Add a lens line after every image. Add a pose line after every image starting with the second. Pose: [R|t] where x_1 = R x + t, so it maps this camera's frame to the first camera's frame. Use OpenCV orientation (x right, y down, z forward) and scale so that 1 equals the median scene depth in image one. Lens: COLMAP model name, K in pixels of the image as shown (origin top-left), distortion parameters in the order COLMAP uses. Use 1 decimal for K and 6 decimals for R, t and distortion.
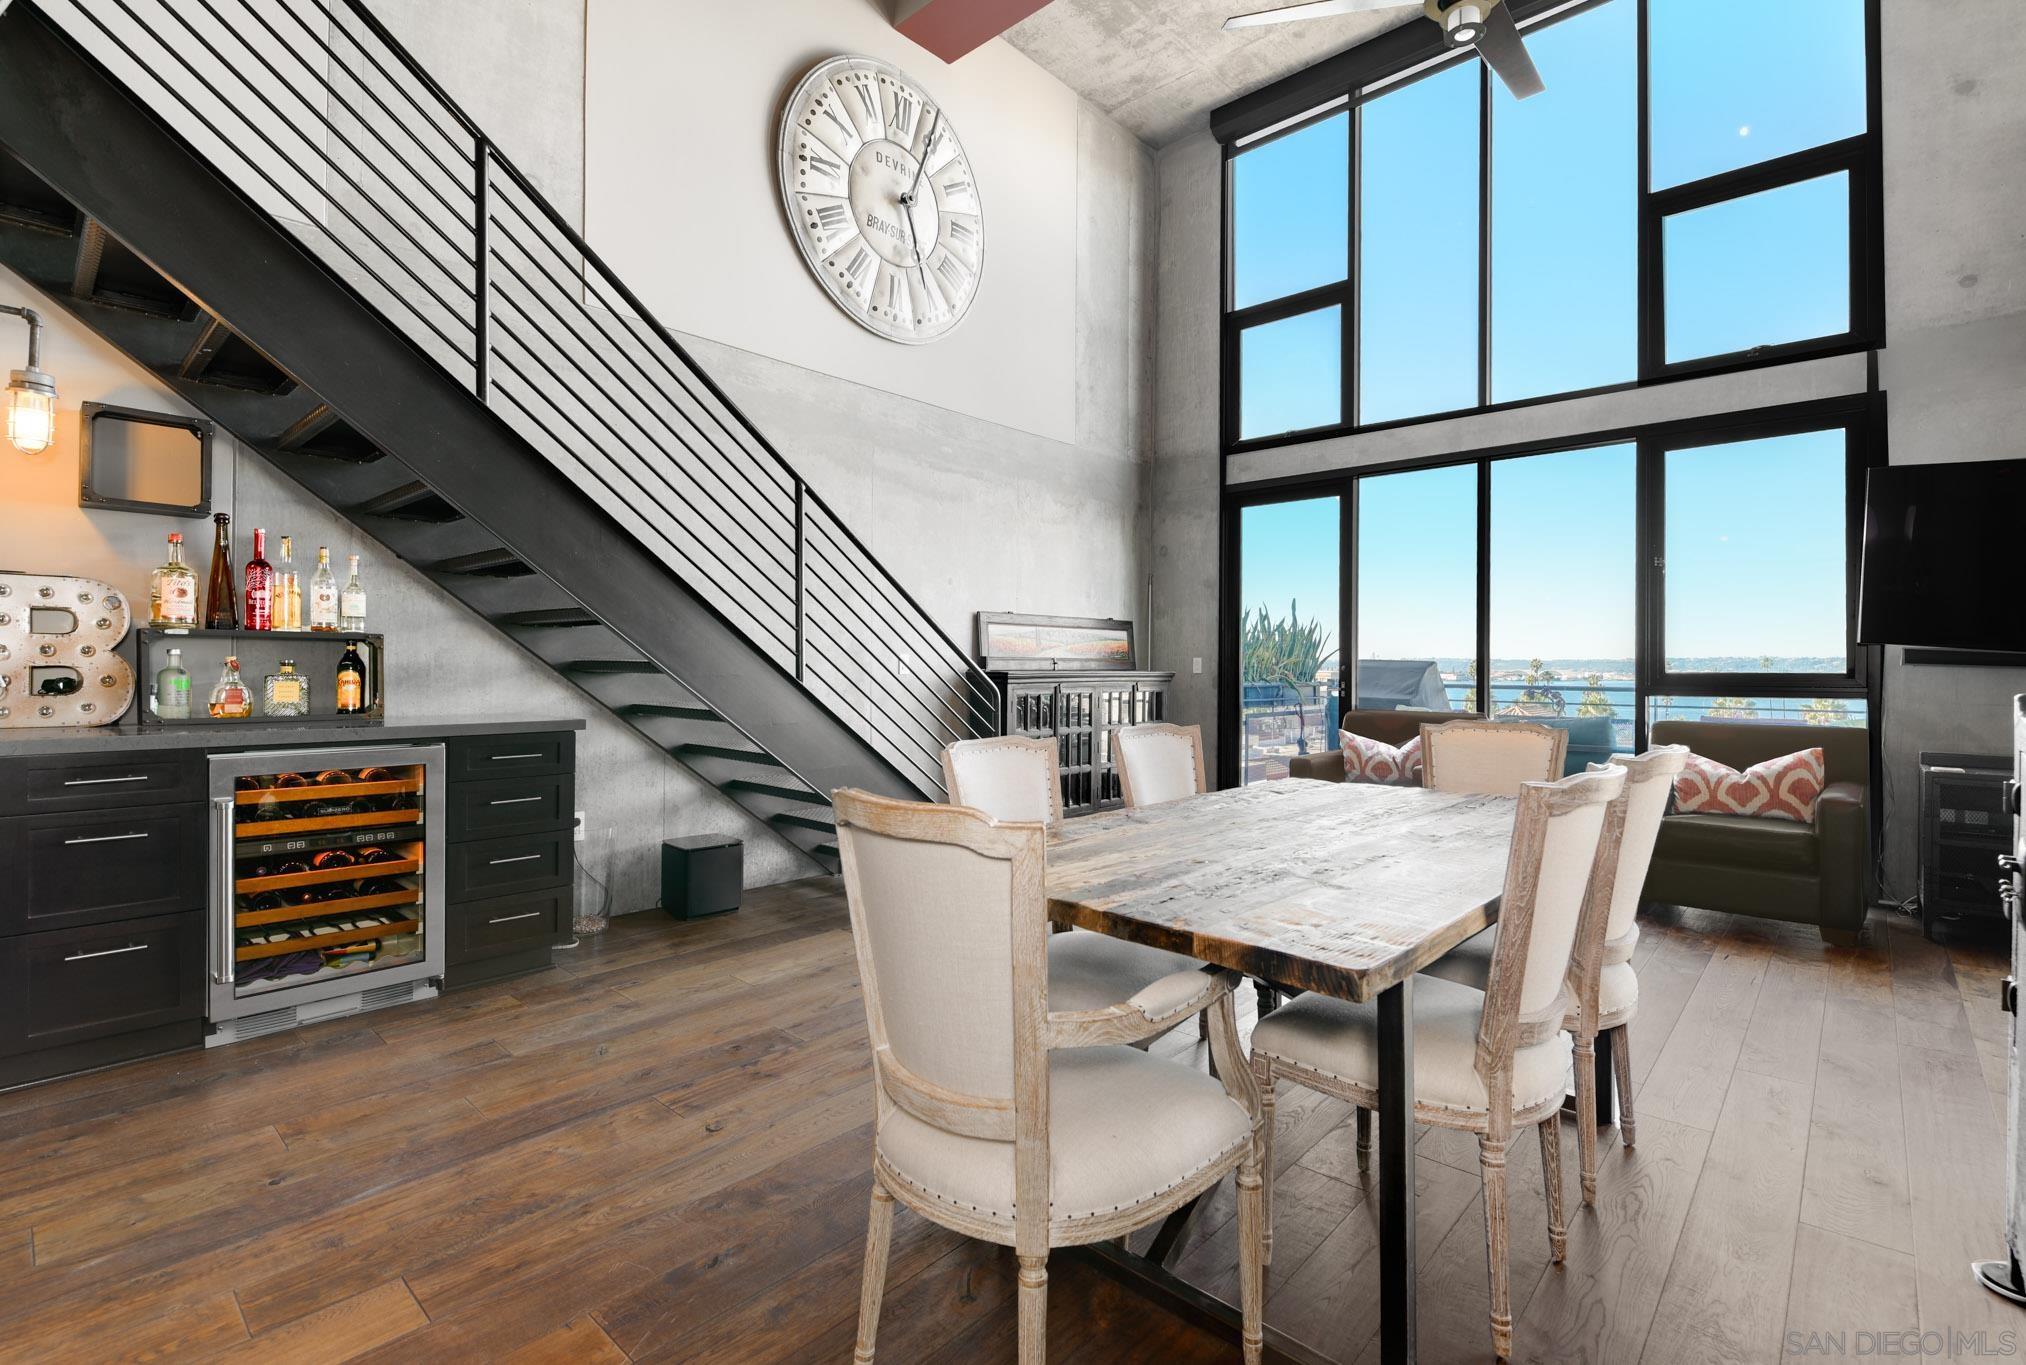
lens RADIAL K [[926.5, 0, 969.2], [0, 926.5, 673.0], [0, 0, 1]] dist [-0.009927, -0.000329]
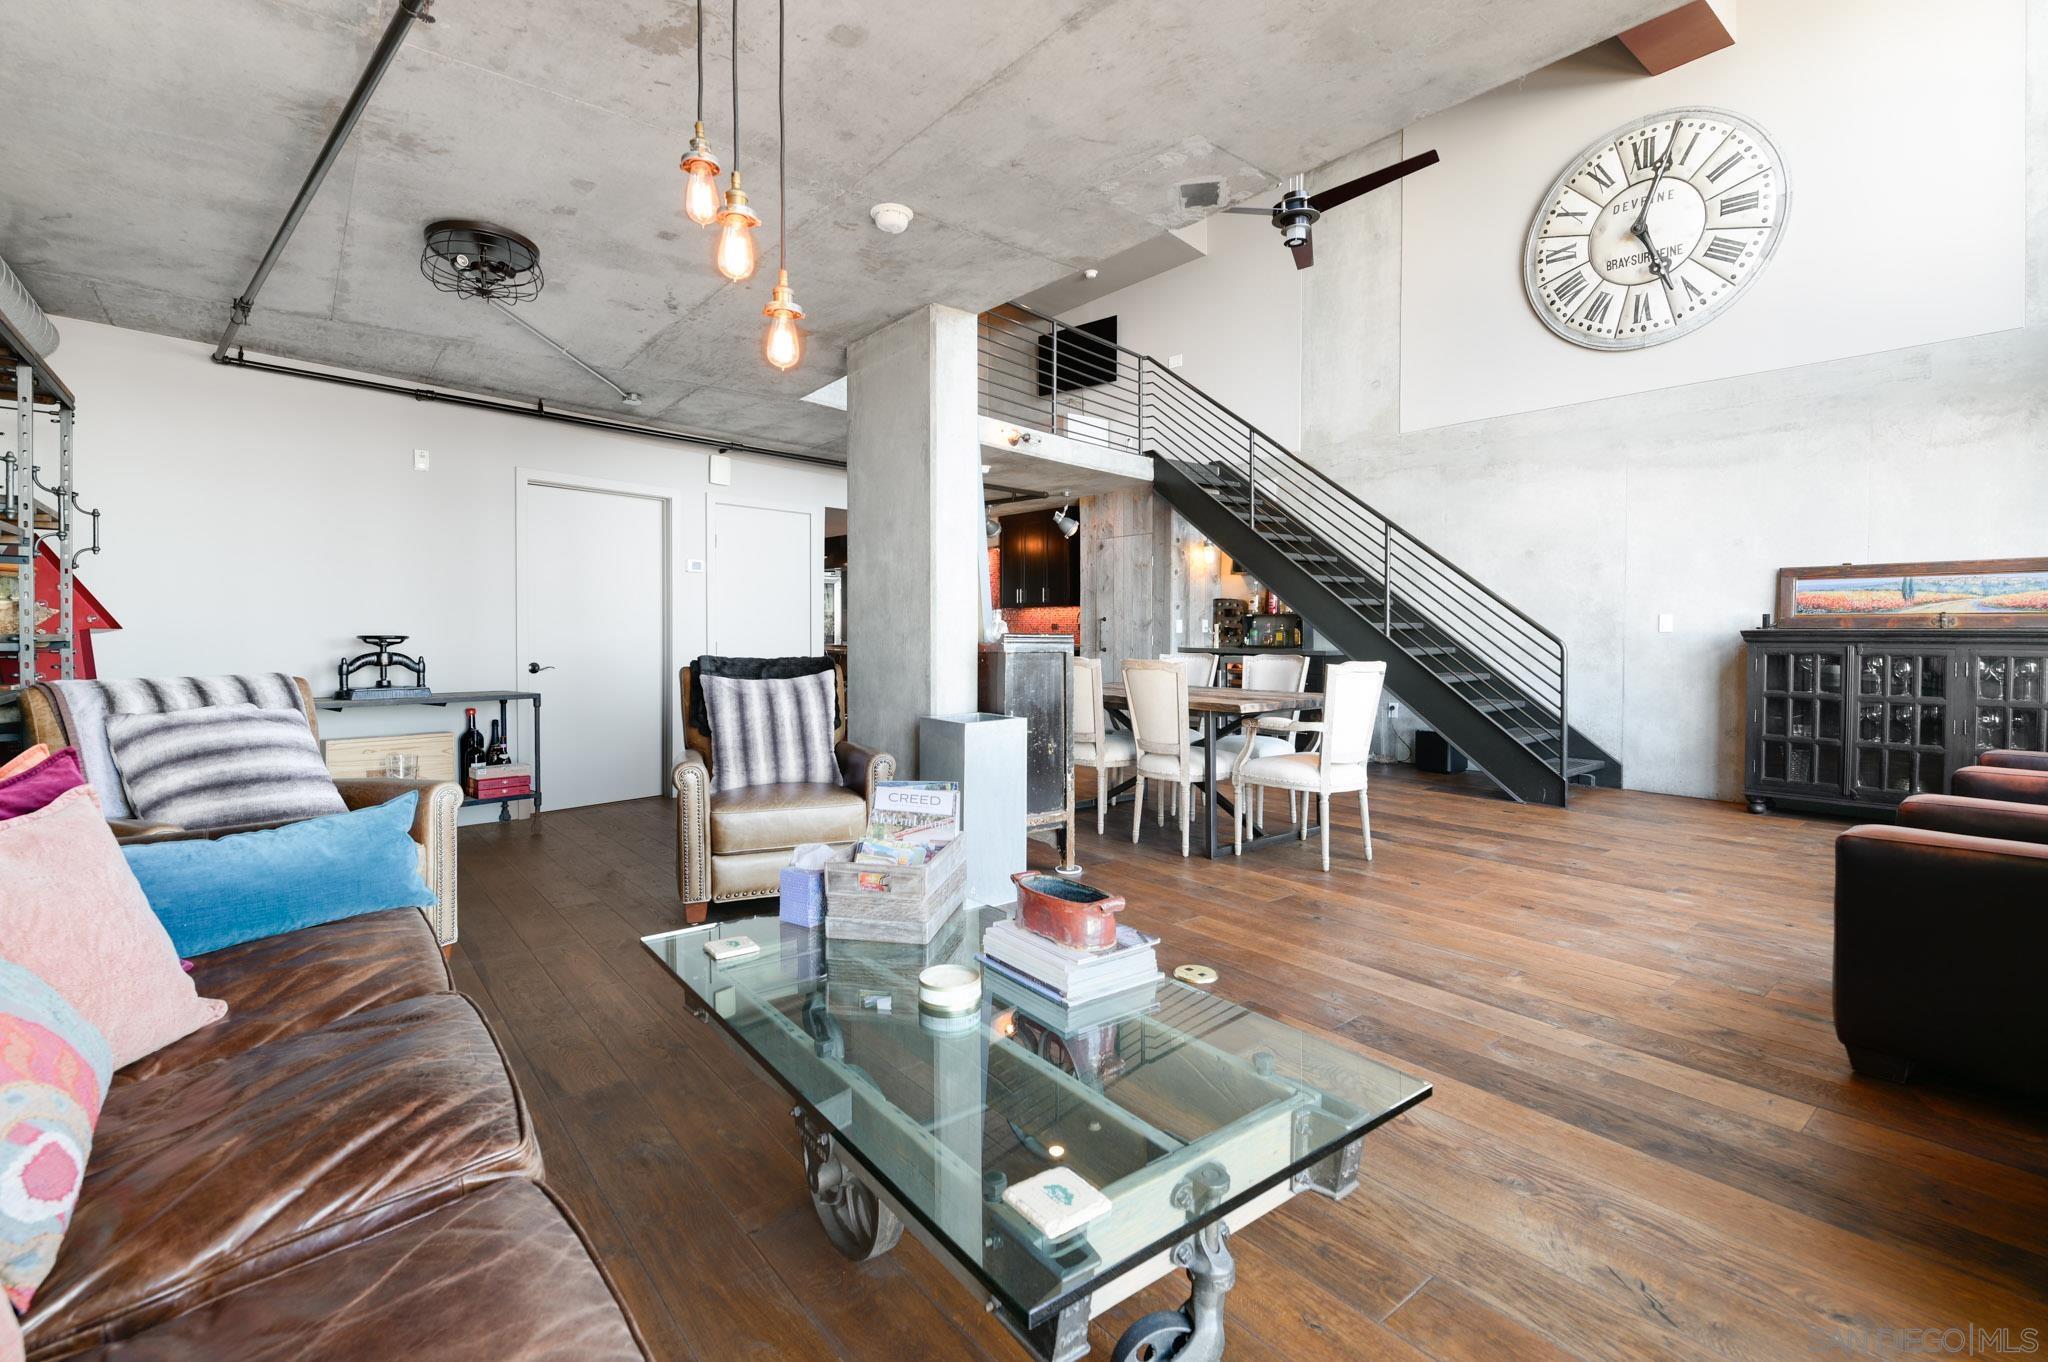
lens RADIAL K [[887.1, 0, 999.2], [0, 887.1, 644.8], [0, 0, 1]] dist [0.001607, -0.005507]
pose [[-0.137670, 0.015222, -0.990361, 0.940433], [-0.006211, 0.999849, 0.016231, 0.004183], [0.990459, 0.008386, -0.137554, 0.280377]]
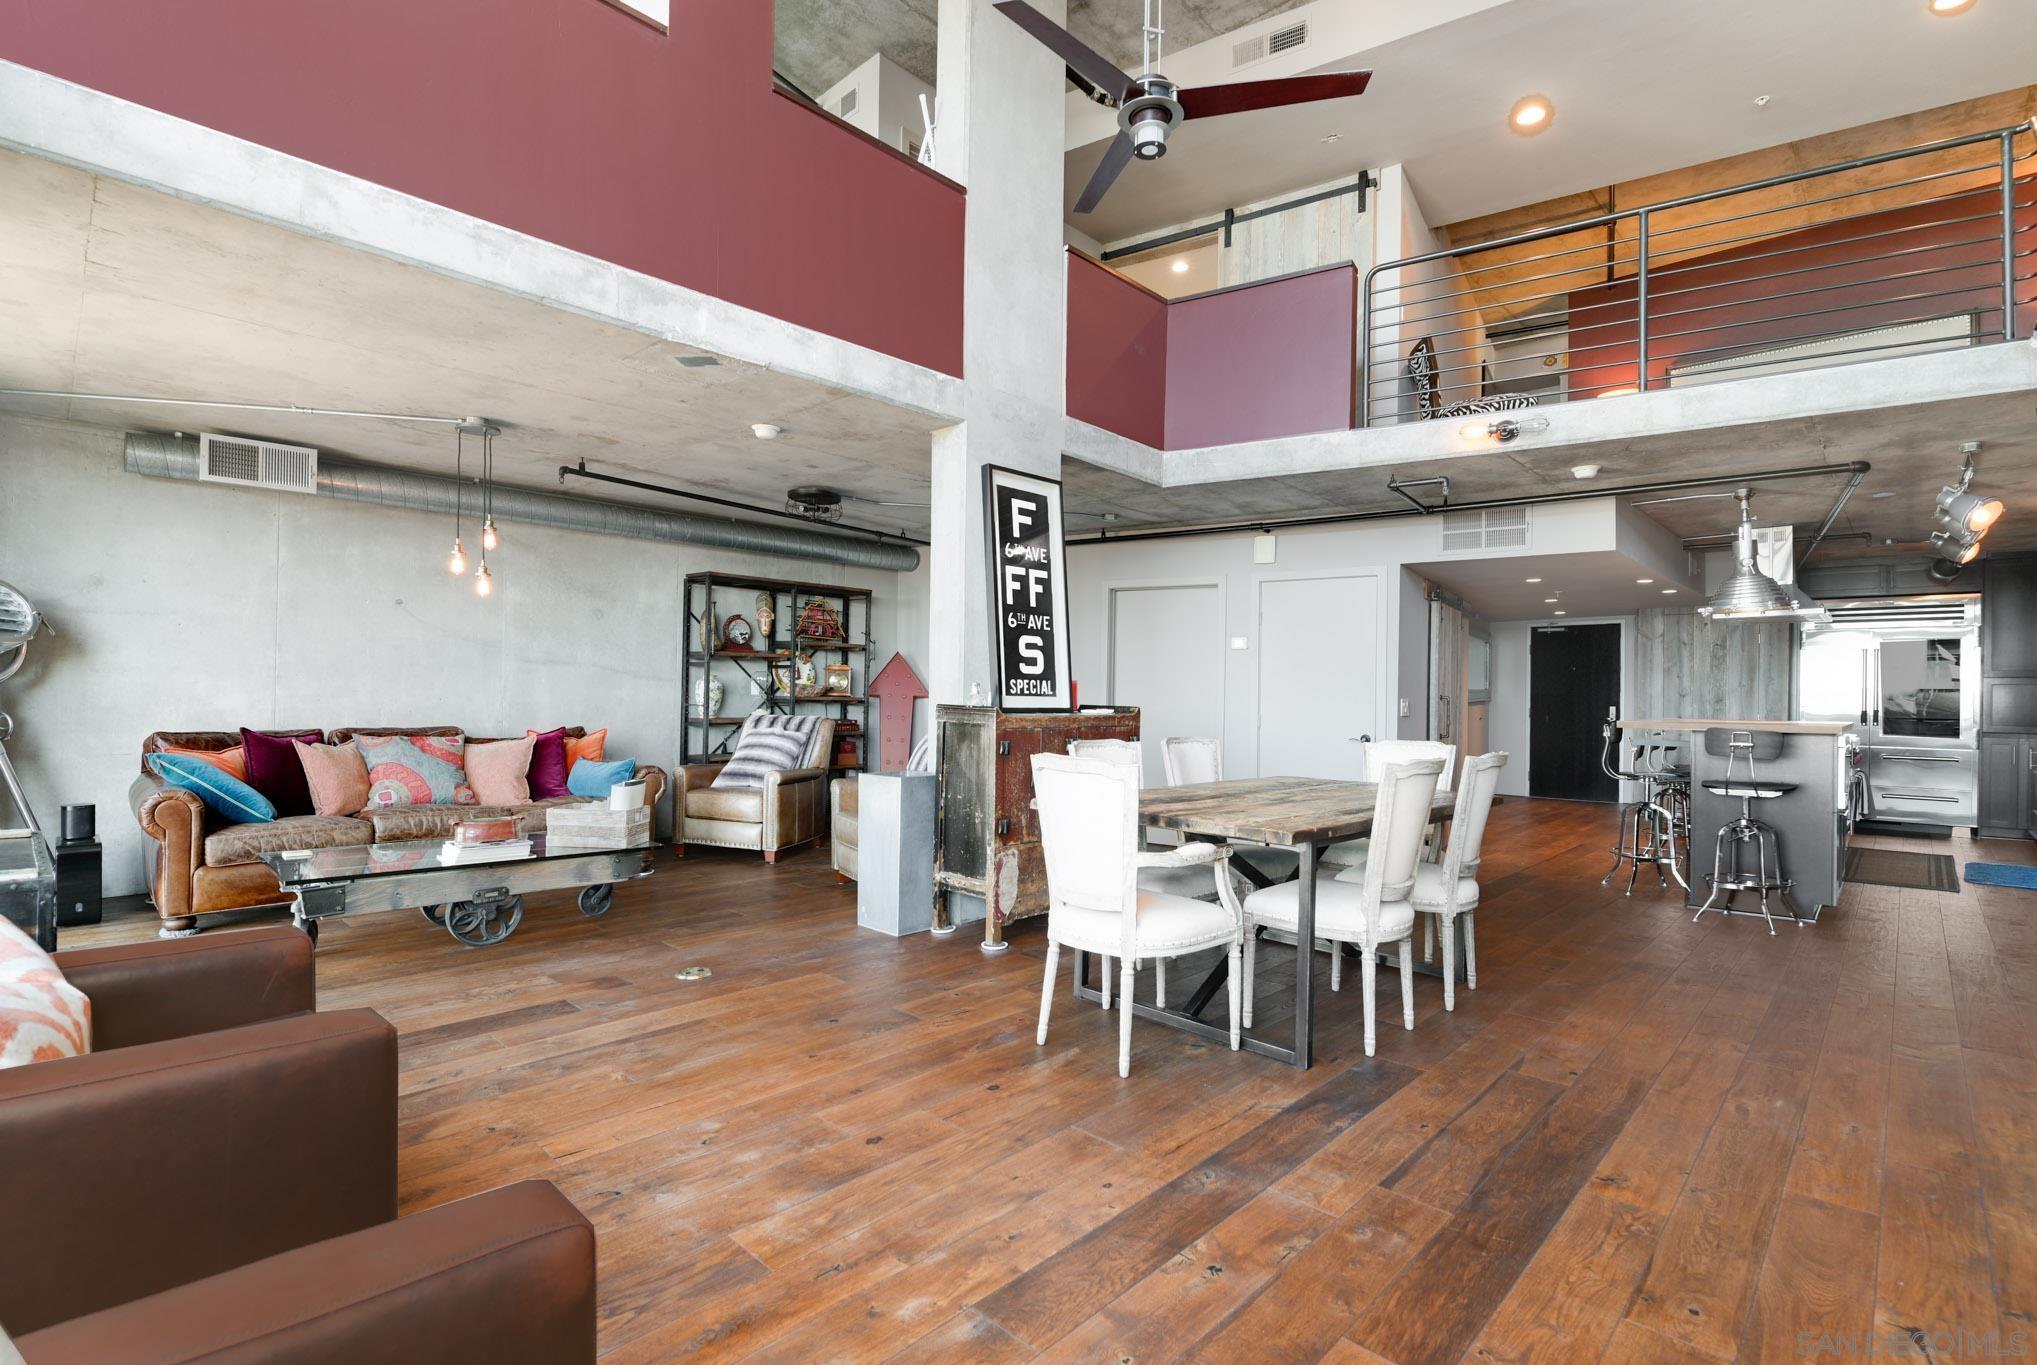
lens RADIAL K [[932.1, 0, 1018.5], [0, 932.1, 682.5], [0, 0, 1]] dist [-0.011835, -0.000263]
pose [[-0.999640, -0.019020, -0.018943, 0.320598], [-0.018924, 0.999807, -0.005227, -0.006899], [0.019039, -0.004866, -0.999807, 0.886812]]
